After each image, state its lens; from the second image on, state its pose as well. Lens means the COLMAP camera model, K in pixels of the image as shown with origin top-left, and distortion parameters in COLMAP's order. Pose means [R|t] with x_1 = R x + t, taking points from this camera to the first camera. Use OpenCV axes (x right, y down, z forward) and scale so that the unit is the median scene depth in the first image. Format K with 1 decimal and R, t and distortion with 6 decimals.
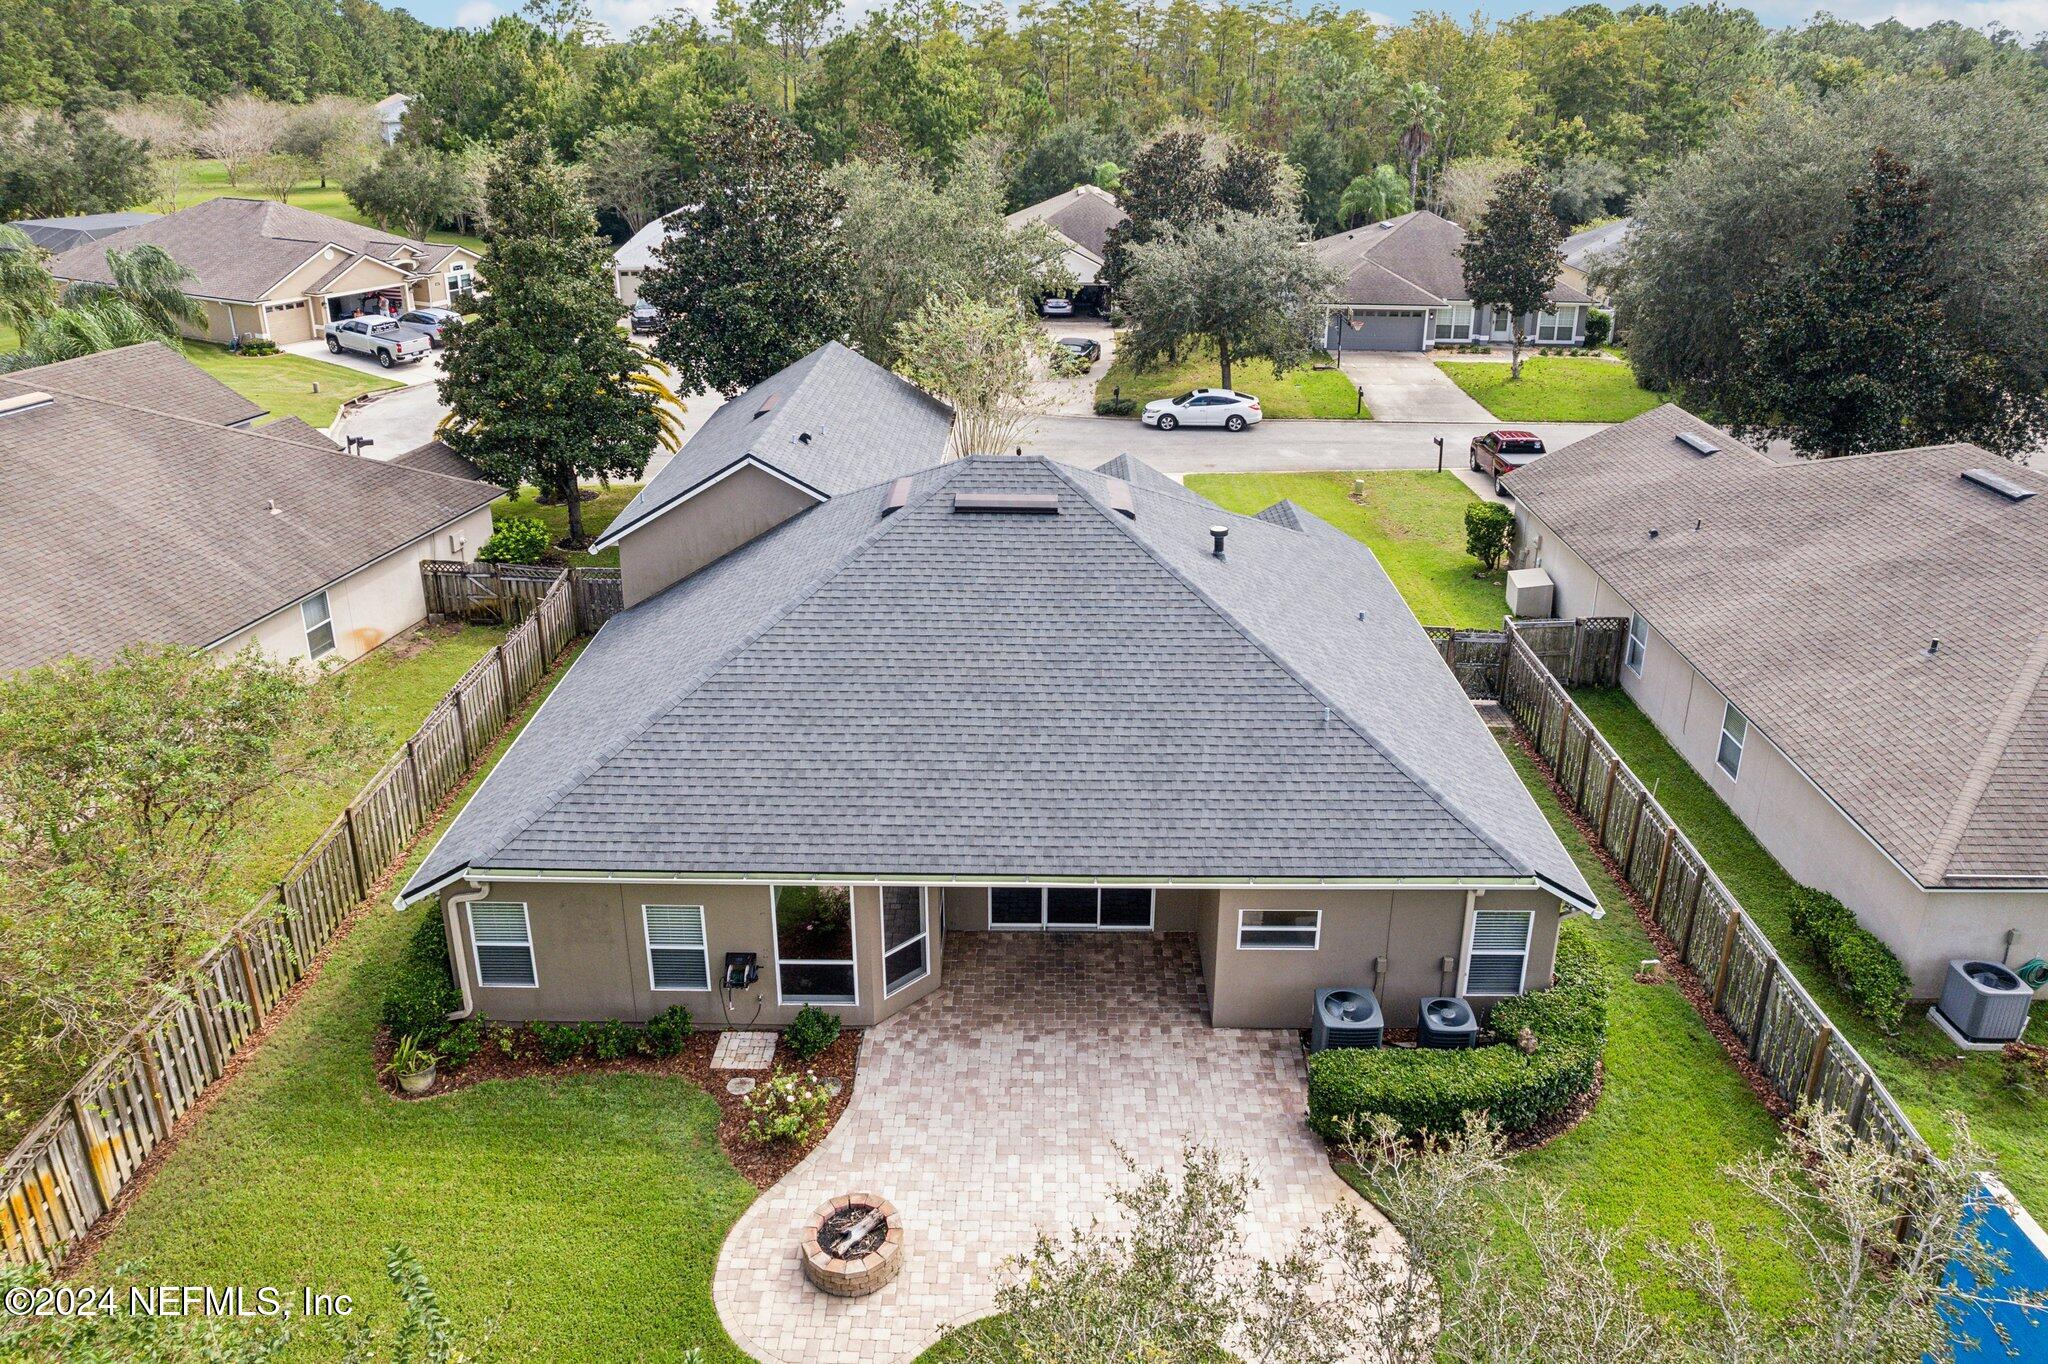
lens RADIAL K [[1350.0, 0, 1020.8], [0, 1350.0, 586.6], [0, 0, 1]] dist [-0.076857, 0.079598]
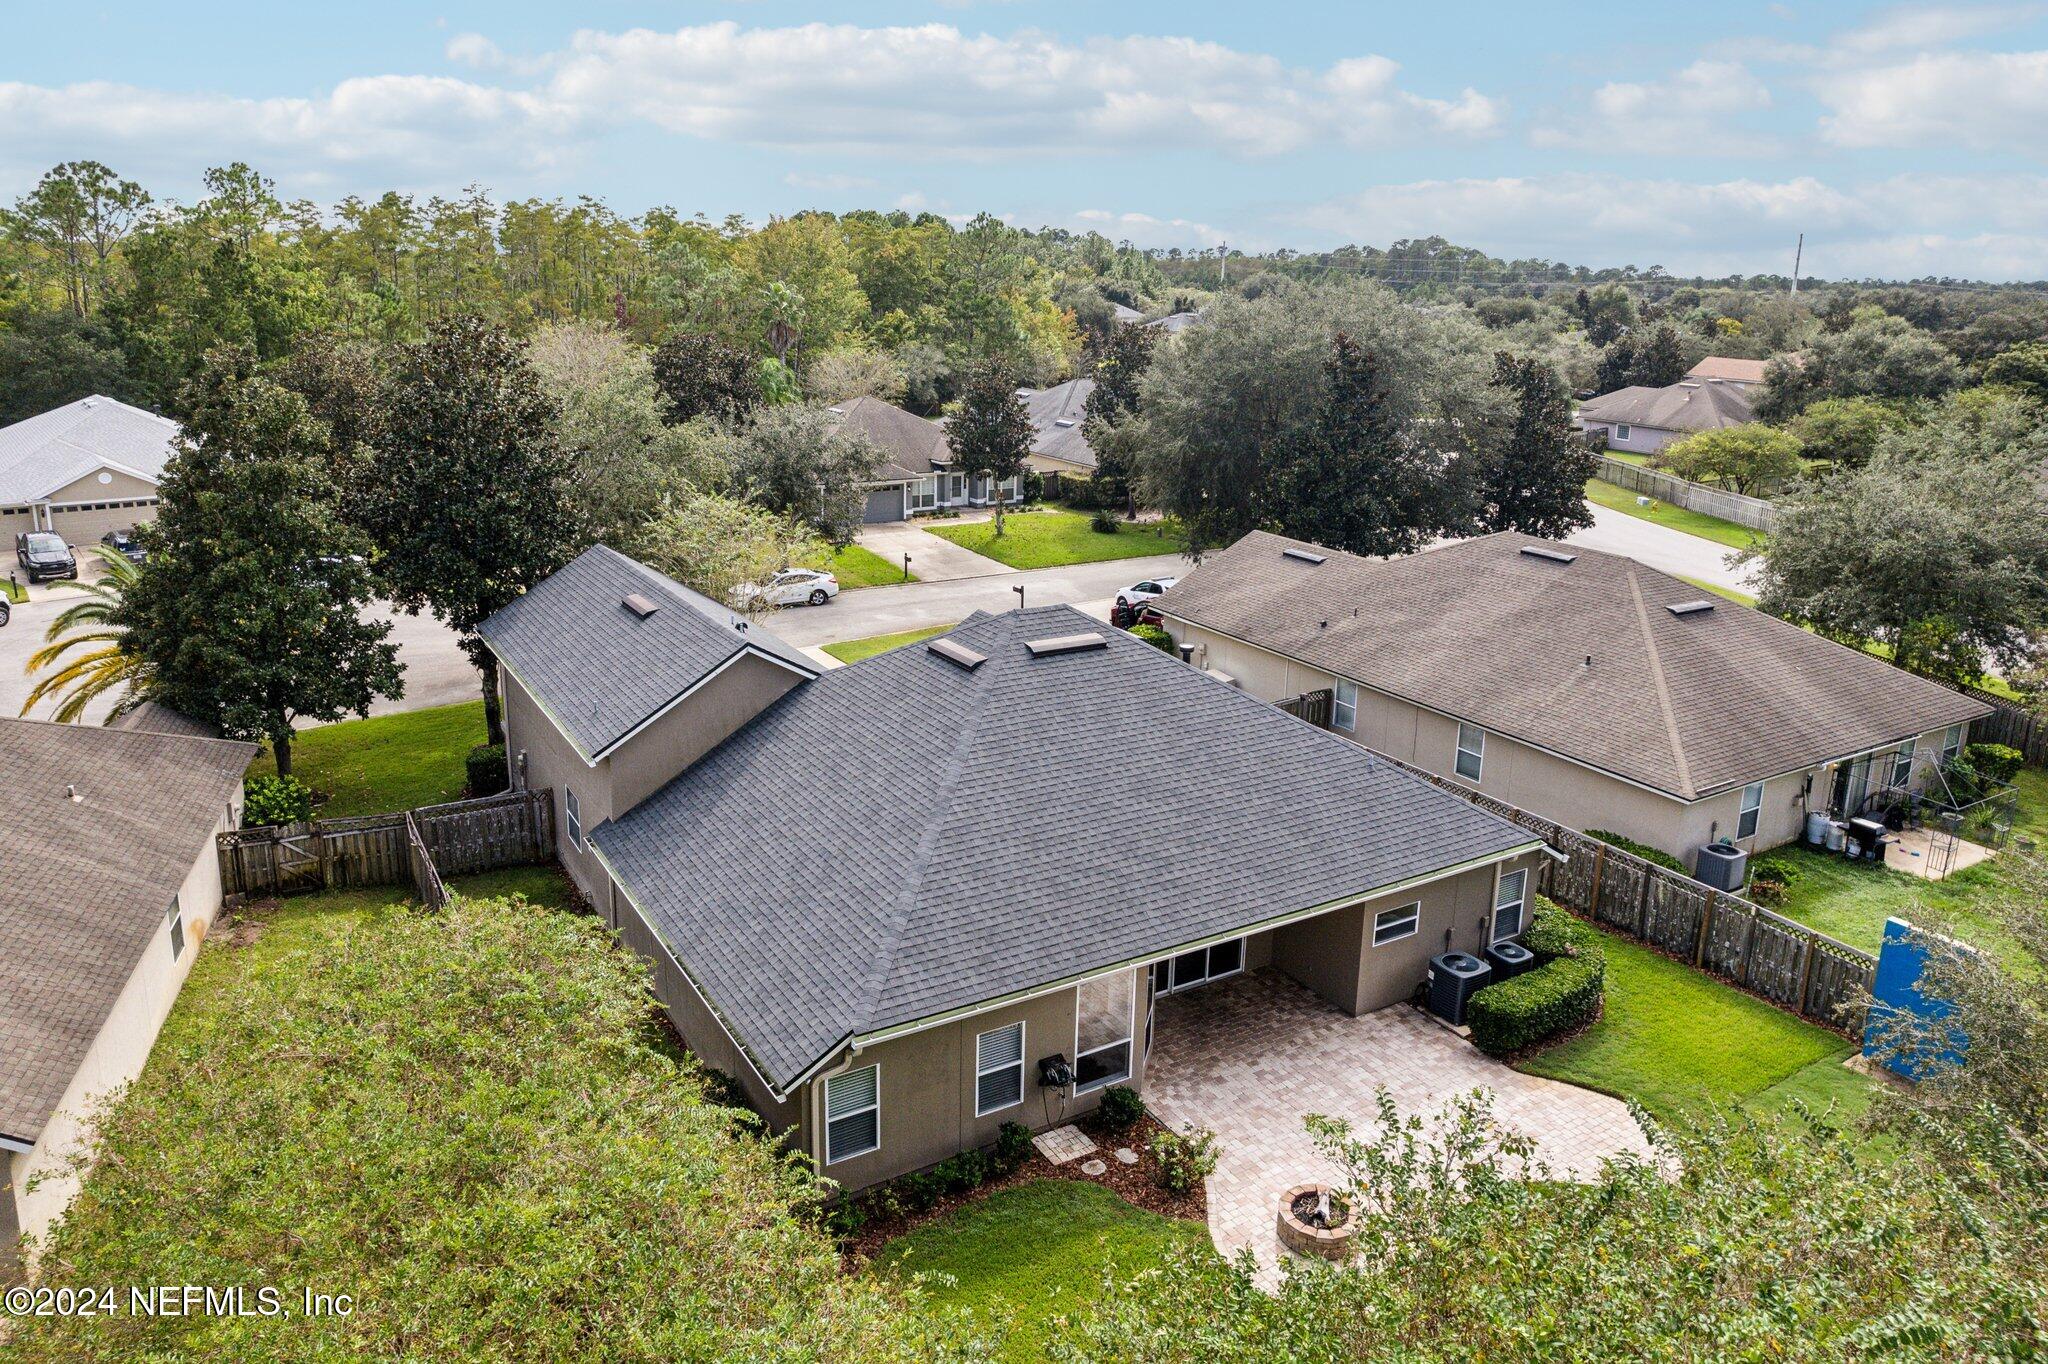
lens RADIAL K [[1367.6, 0, 962.5], [0, 1367.6, 674.5], [0, 0, 1]] dist [-0.047390, 0.000629]
pose [[0.865821, -0.137797, 0.481005, -0.435658], [0.175059, 0.983997, -0.033217, -0.008247], [-0.468731, 0.112965, 0.876088, 0.002894]]
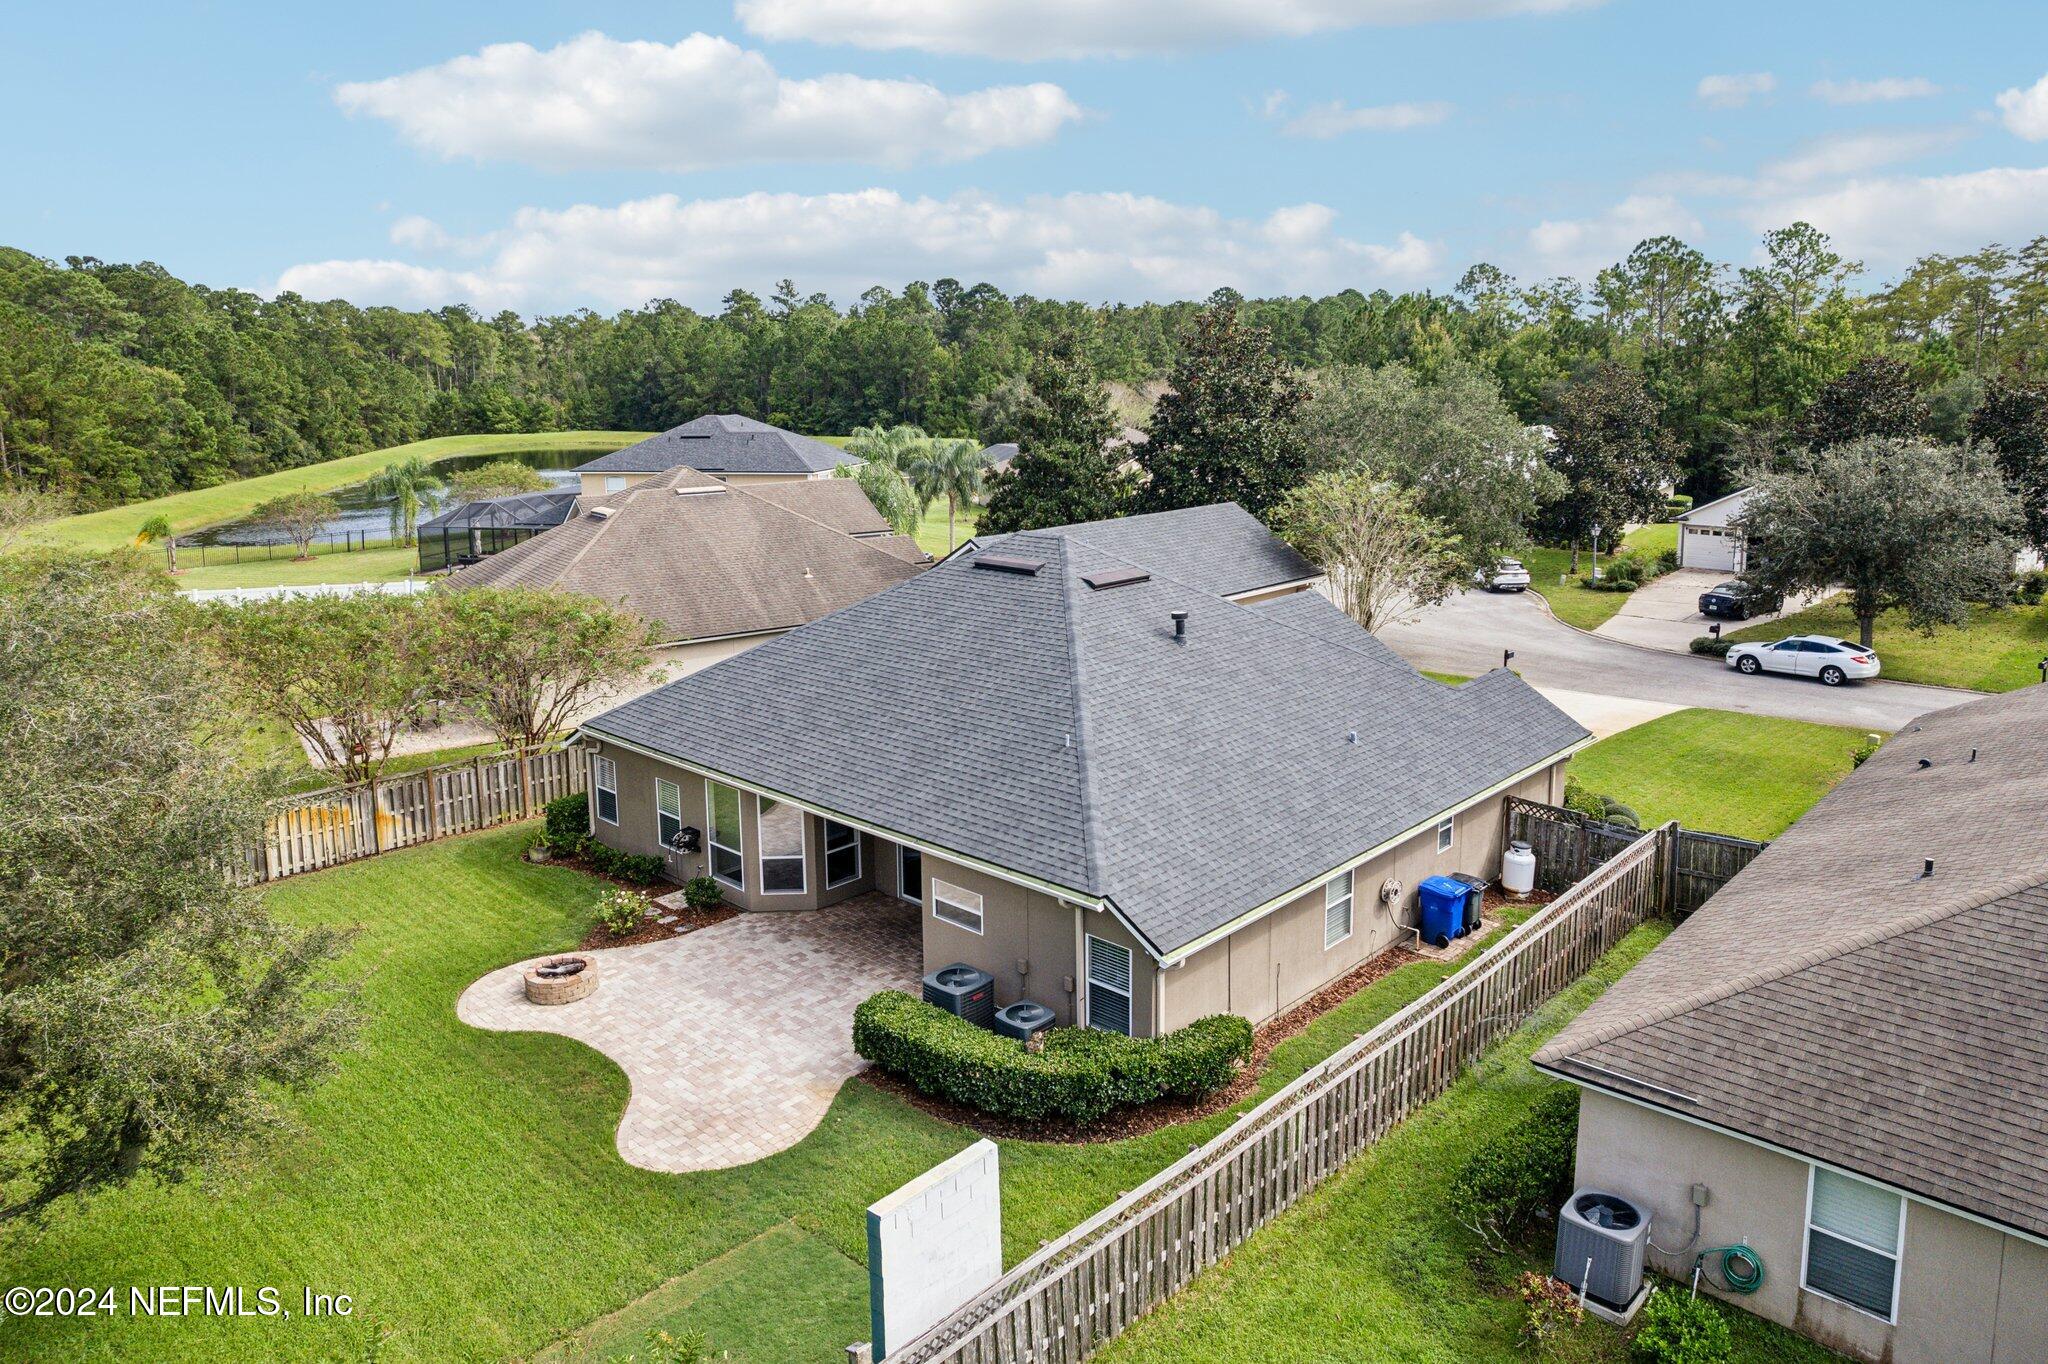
lens RADIAL K [[1350.0, 0, 1020.8], [0, 1350.0, 586.6], [0, 0, 1]] dist [-0.076857, 0.079598]
pose [[0.732558, 0.094728, -0.674081, 0.549566], [-0.232291, 0.965615, -0.116745, 0.065578], [0.639843, 0.242106, 0.729374, 0.078476]]
